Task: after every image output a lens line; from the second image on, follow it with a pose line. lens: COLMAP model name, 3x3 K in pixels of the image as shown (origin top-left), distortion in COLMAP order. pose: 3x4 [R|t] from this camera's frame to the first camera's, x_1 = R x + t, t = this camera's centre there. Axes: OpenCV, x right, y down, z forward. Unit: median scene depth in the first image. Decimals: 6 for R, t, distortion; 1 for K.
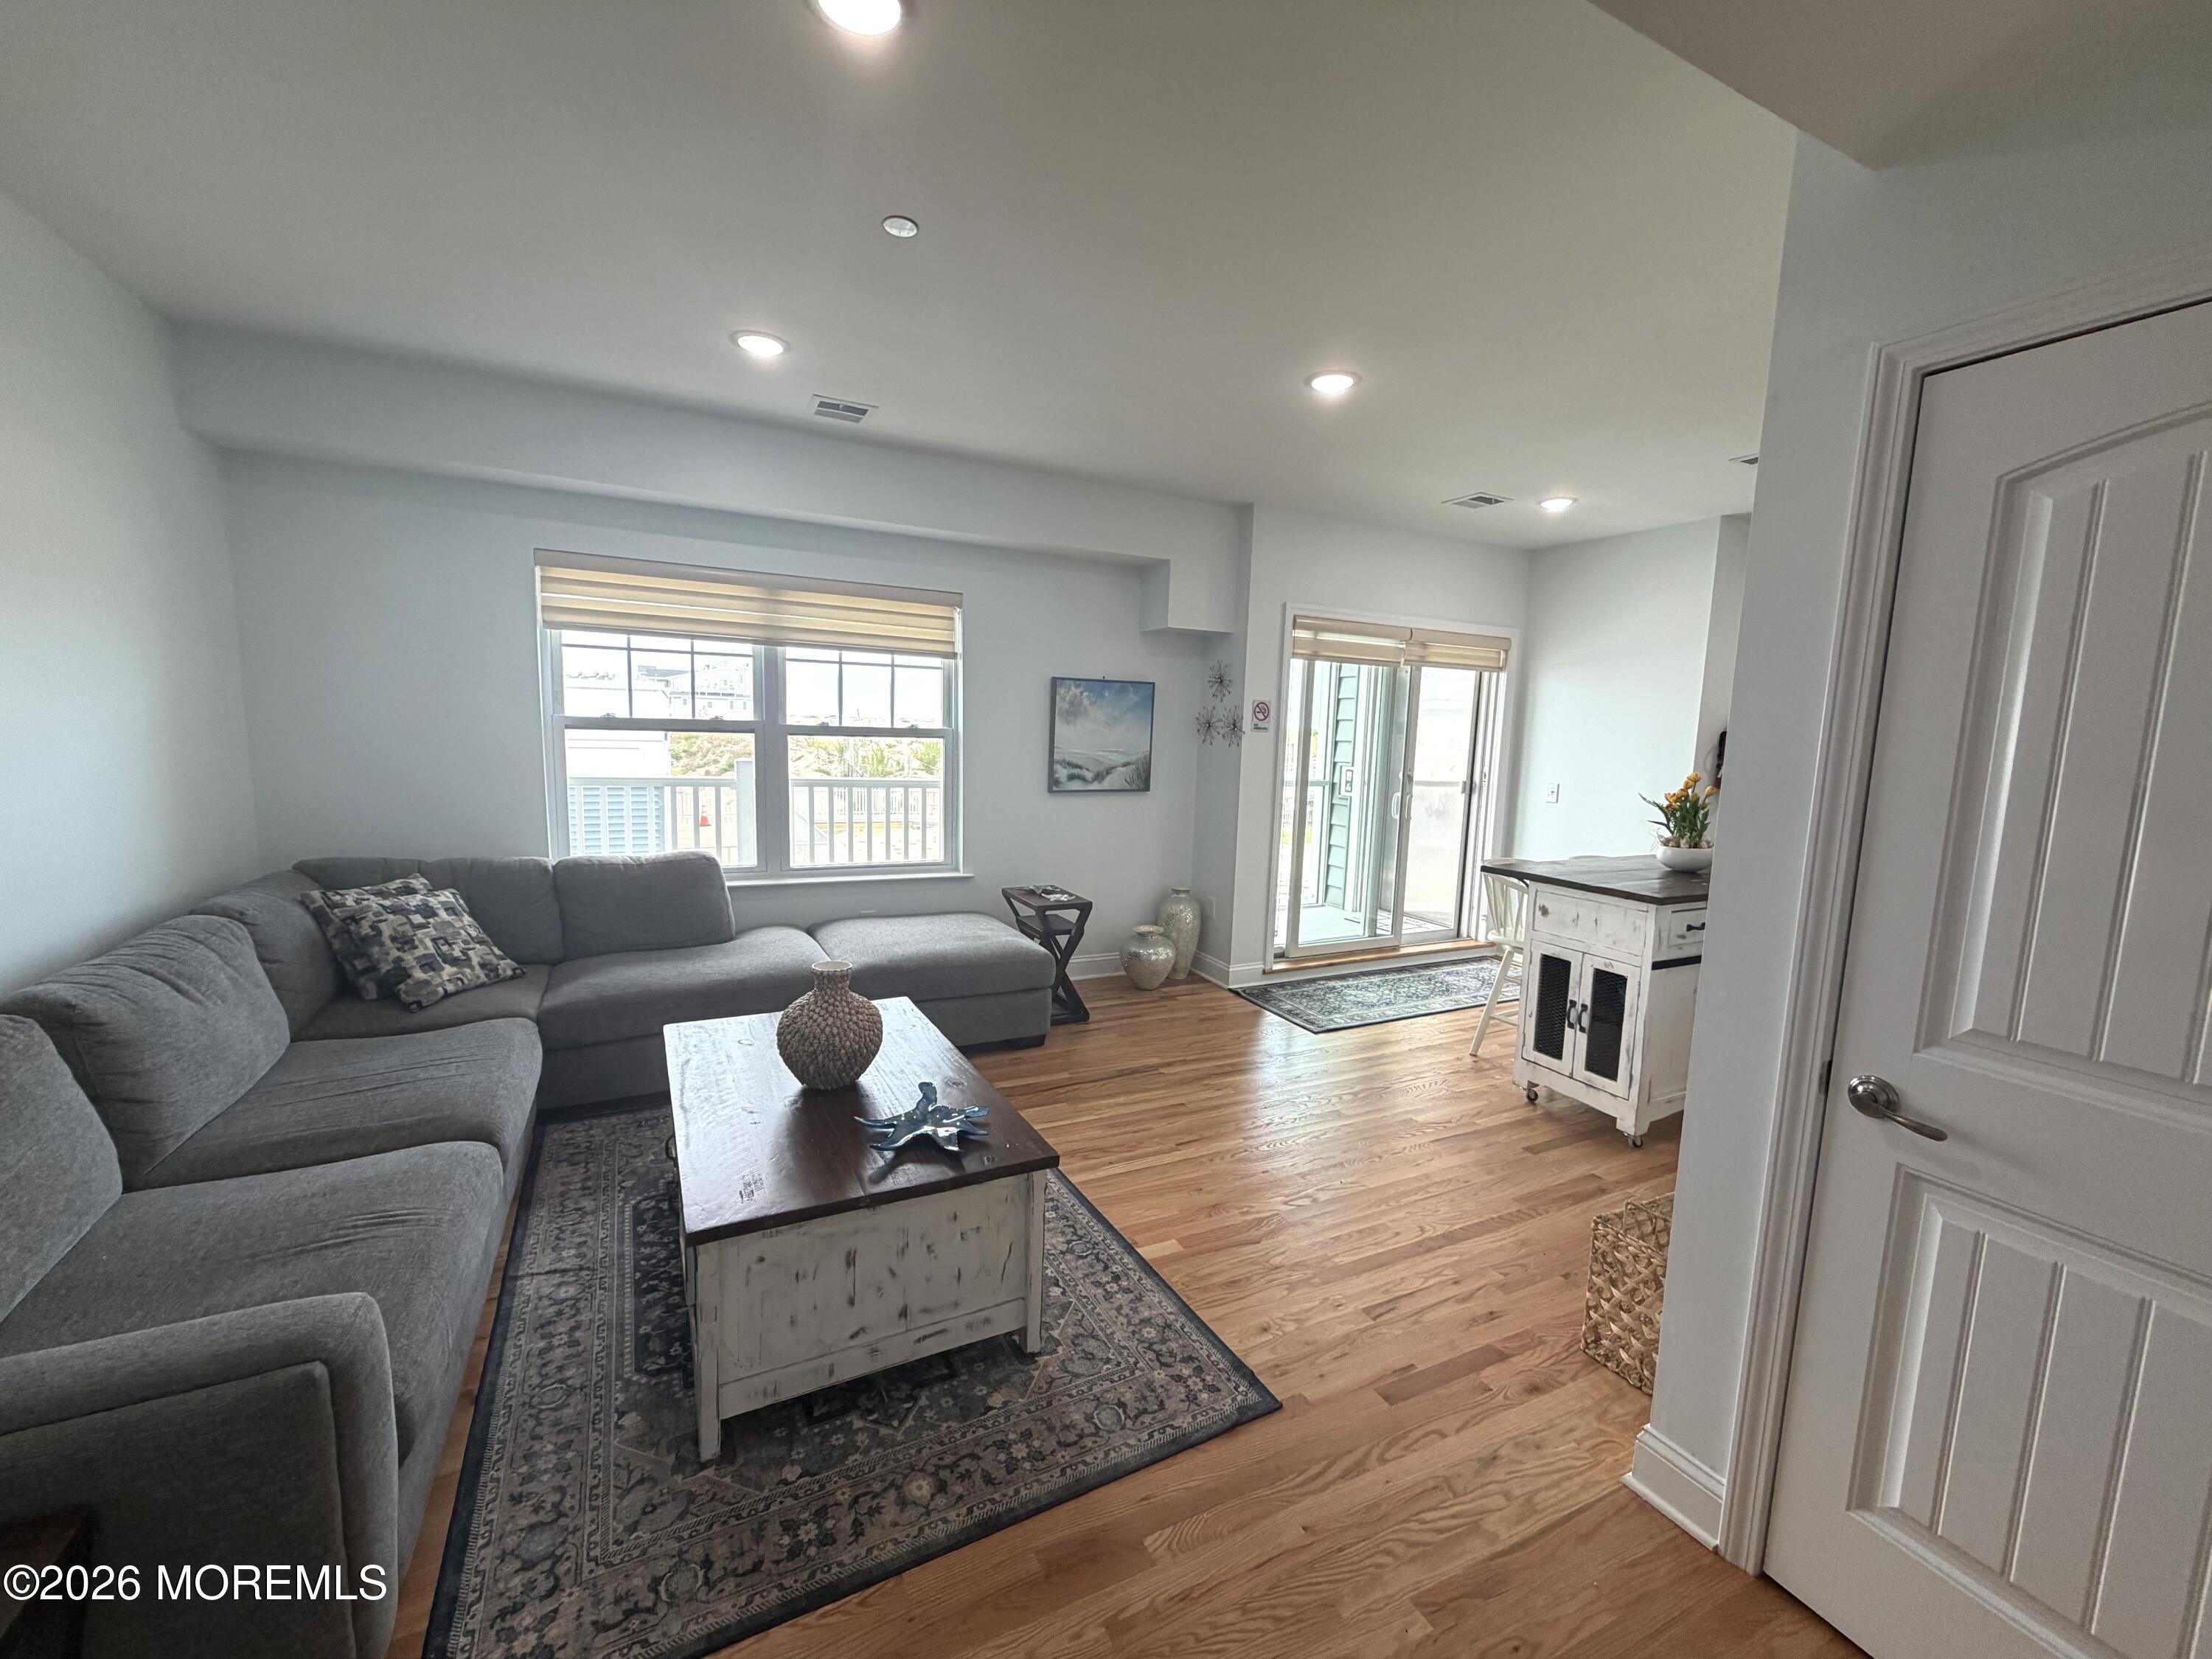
lens RADIAL K [[879.9, 0, 1100.8], [0, 879.9, 829.0], [0, 0, 1]] dist [0.000478, -0.000468]
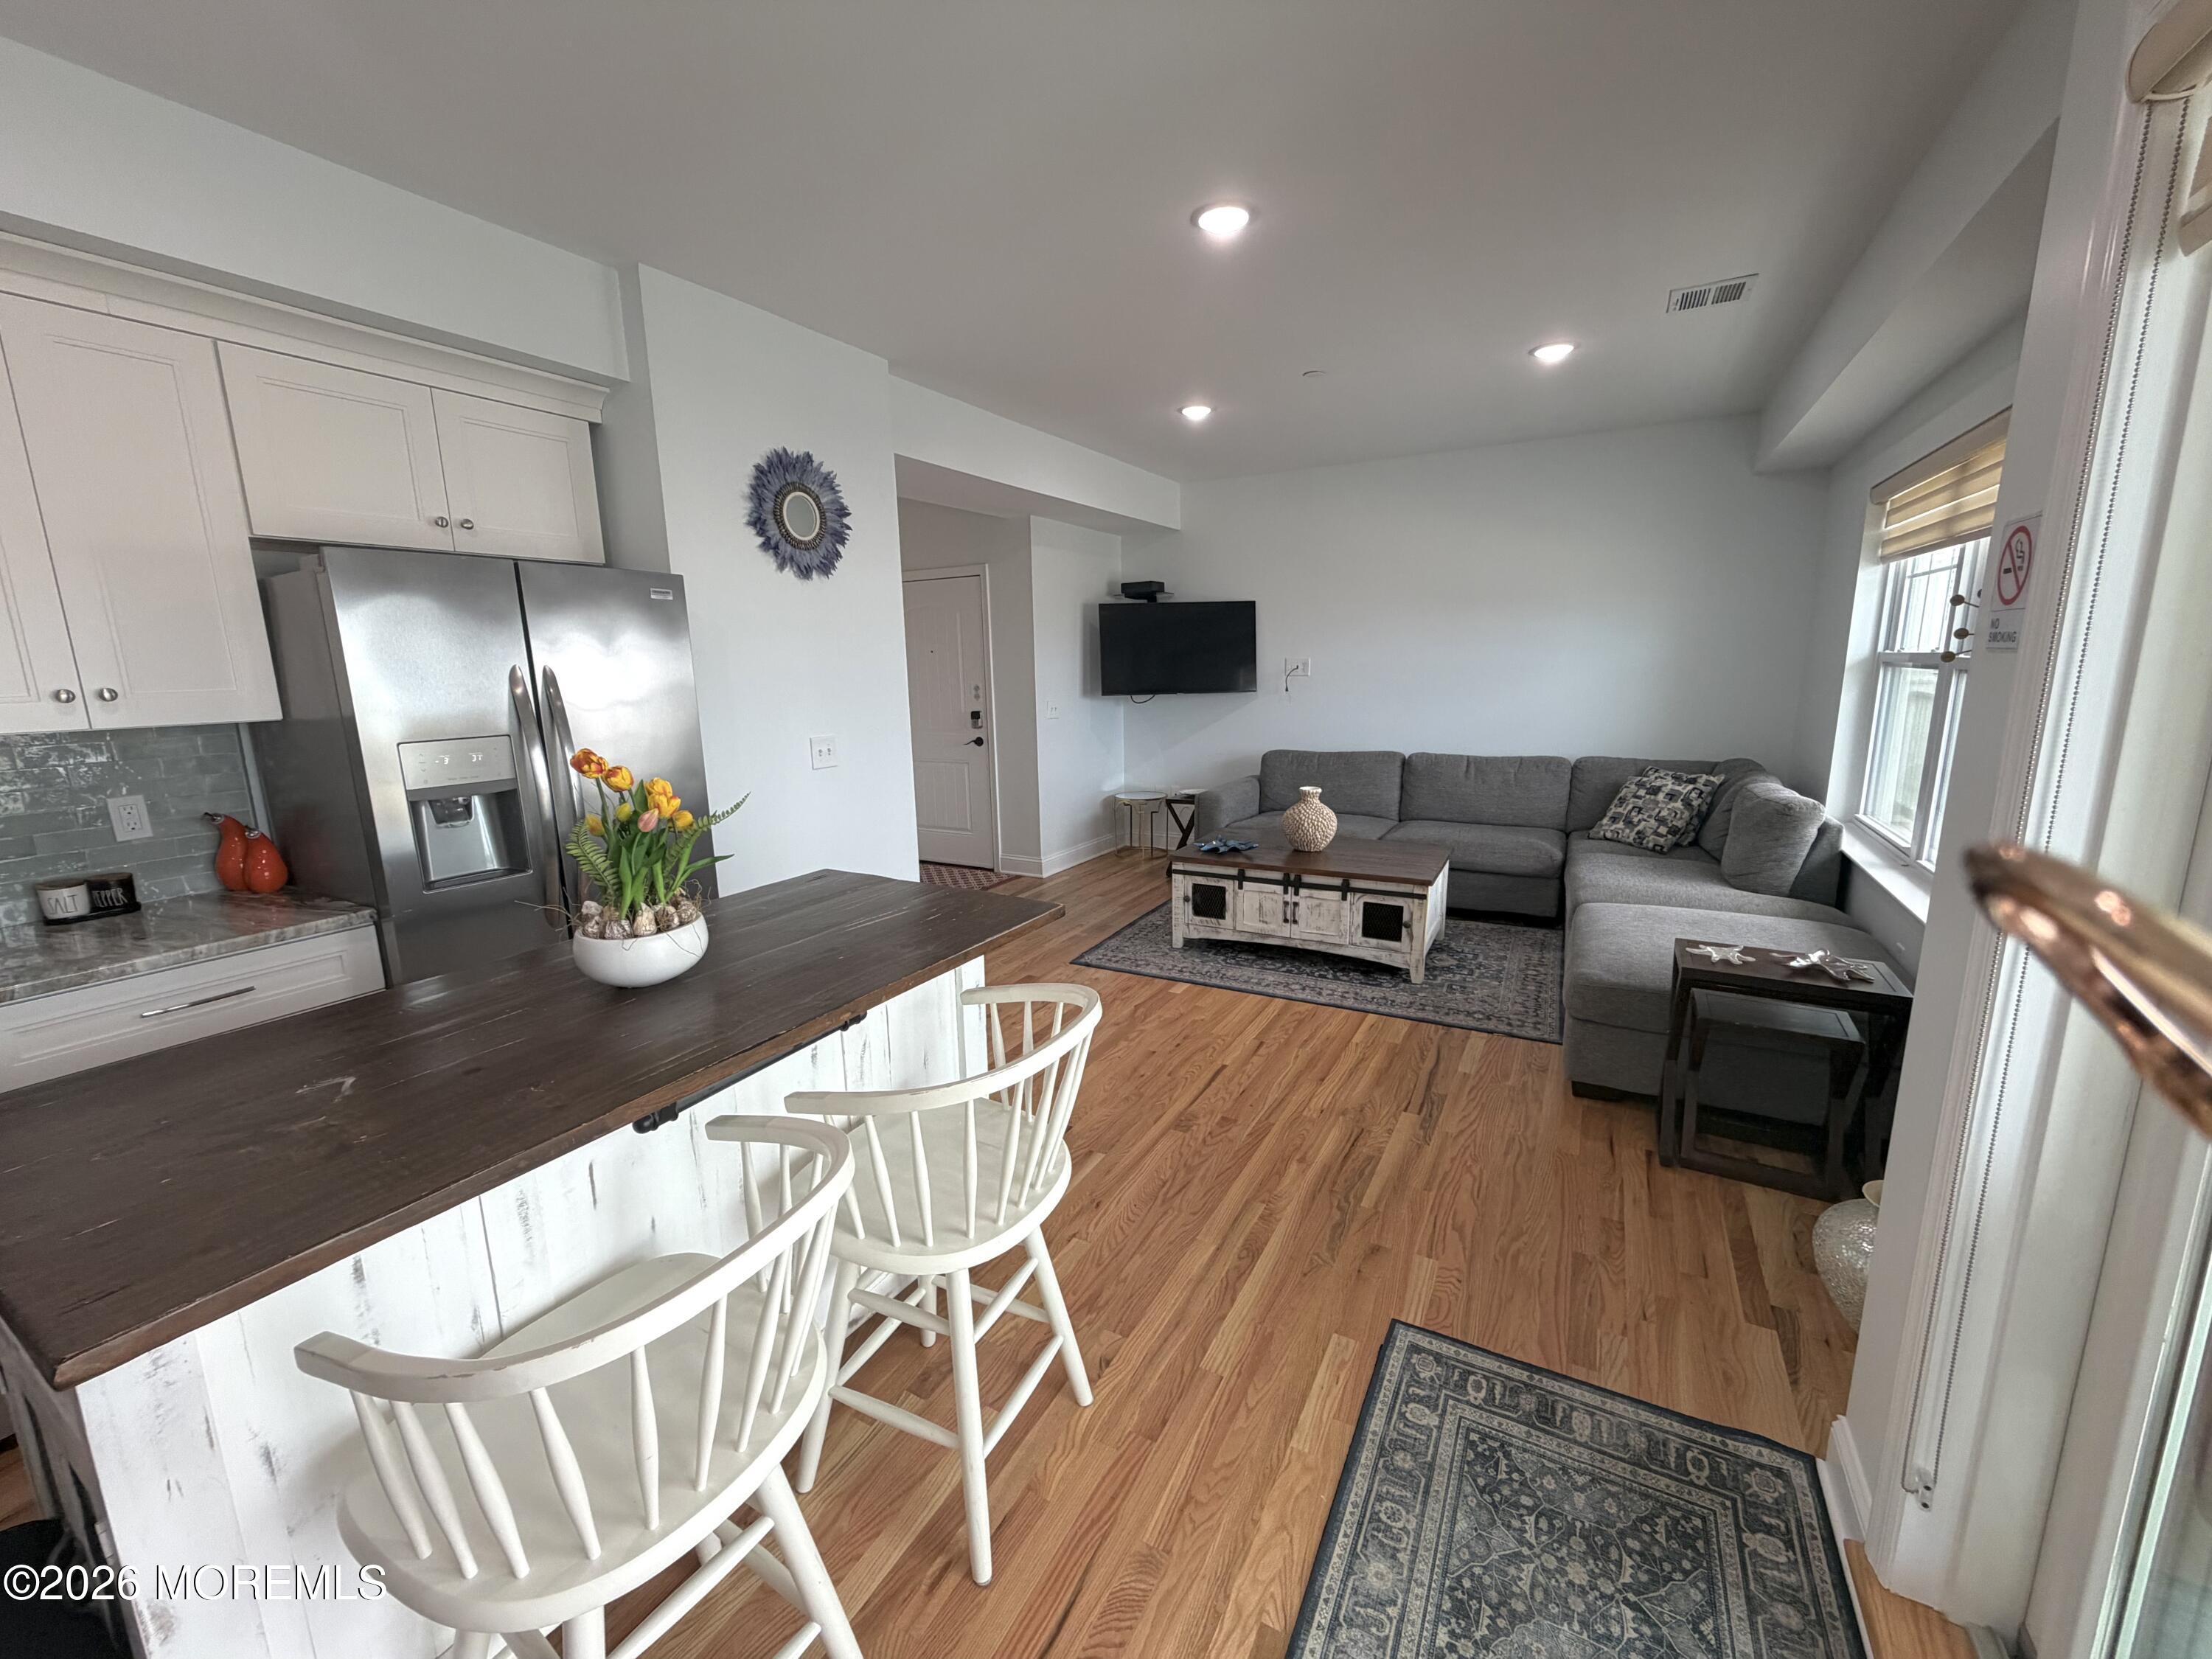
lens RADIAL K [[879.9, 0, 1102.3], [0, 879.9, 826.1], [0, 0, 1]] dist [0.000478, -0.000468]
pose [[-0.827690, 0.089242, -0.554044, 0.718831], [-0.072798, 0.961858, 0.263683, -0.149130], [0.556443, 0.258582, -0.789624, 1.451043]]
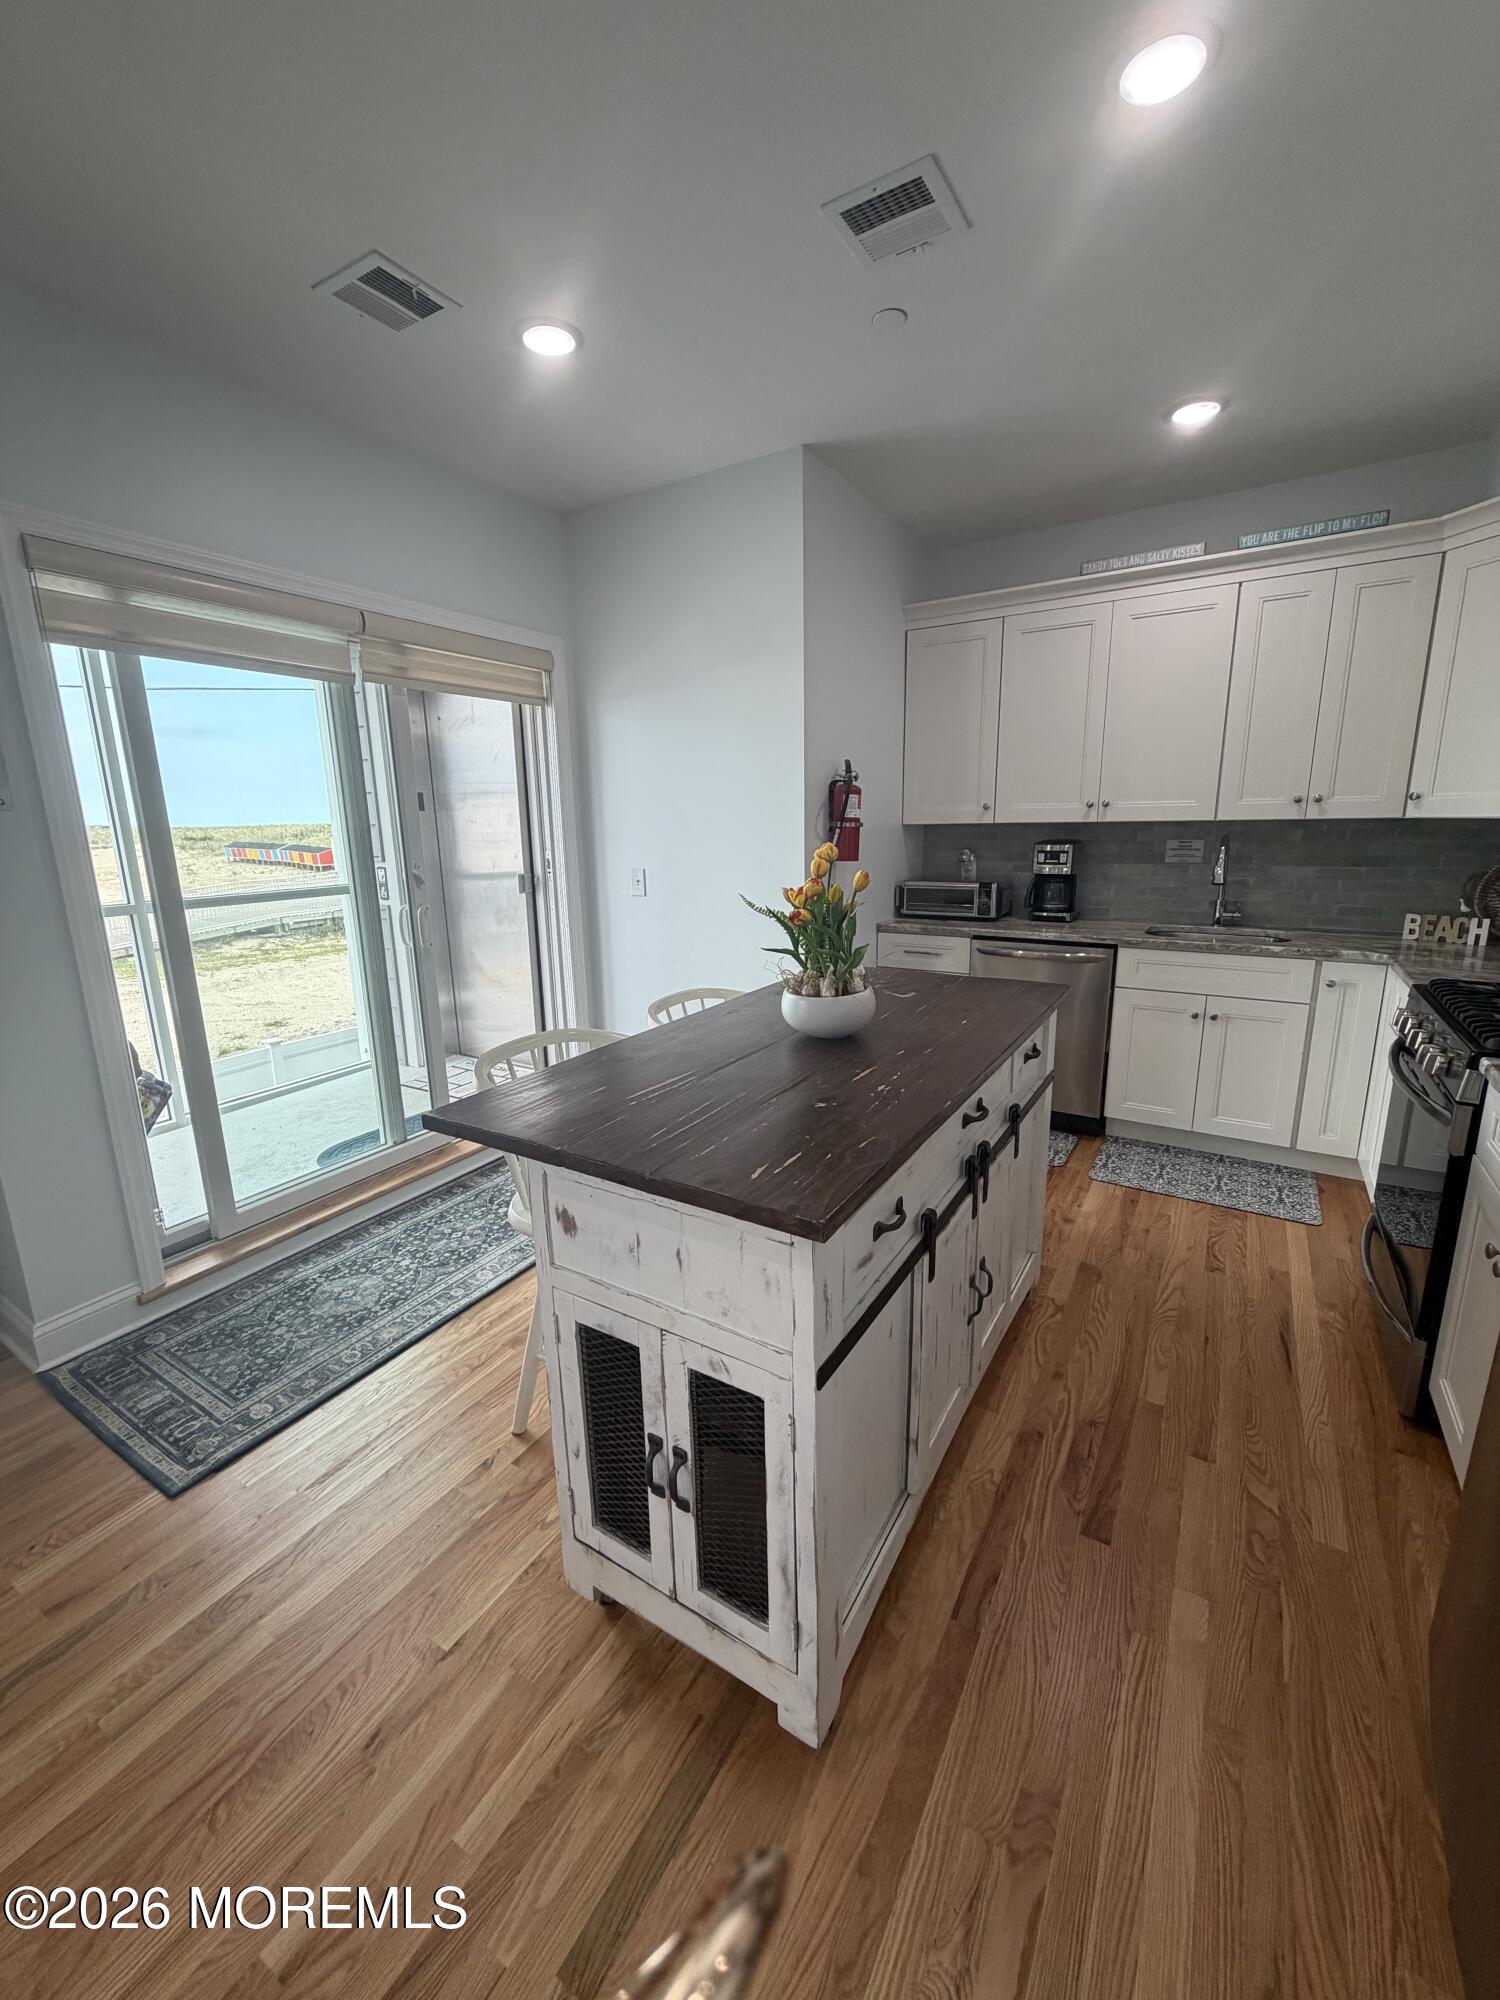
lens RADIAL K [[795.5, 0, 753.5], [0, 795.5, 994.6], [0, 0, 1]] dist [0.000478, -0.000468]
pose [[0.844878, -0.162482, 0.509687, 0.392497], [0.106103, 0.984727, 0.138039, -0.047168], [-0.524332, -0.062547, 0.849214, 0.631535]]
